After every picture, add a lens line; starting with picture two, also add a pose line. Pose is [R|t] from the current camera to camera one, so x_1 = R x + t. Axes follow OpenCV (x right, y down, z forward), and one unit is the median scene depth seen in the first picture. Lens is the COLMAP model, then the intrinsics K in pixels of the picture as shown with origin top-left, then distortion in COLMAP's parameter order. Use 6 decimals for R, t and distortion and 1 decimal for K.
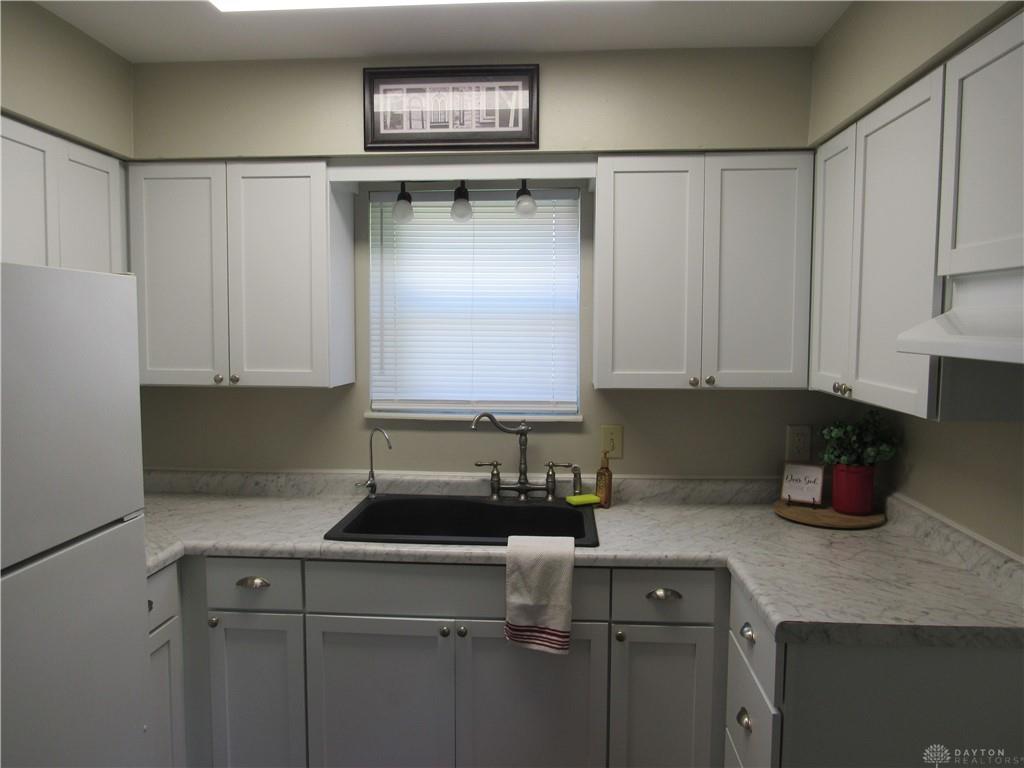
lens RADIAL K [[732.5, 0, 512.0], [0, 732.5, 384.0], [0, 0, 1]] dist [-0.032110, 0.000219]
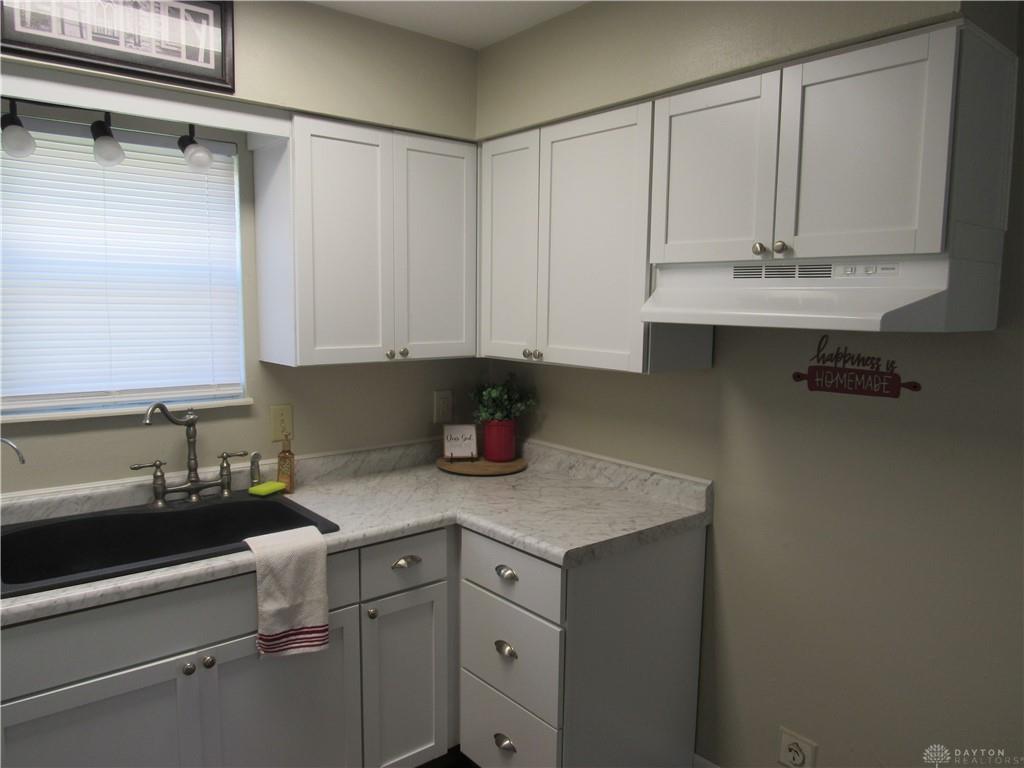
lens RADIAL K [[732.5, 0, 512.0], [0, 732.5, 384.0], [0, 0, 1]] dist [-0.032110, 0.000219]
pose [[0.717247, -0.070327, 0.693261, -0.364905], [0.045301, 0.997495, 0.054321, -0.010236], [-0.695345, -0.007556, 0.718637, 0.152005]]
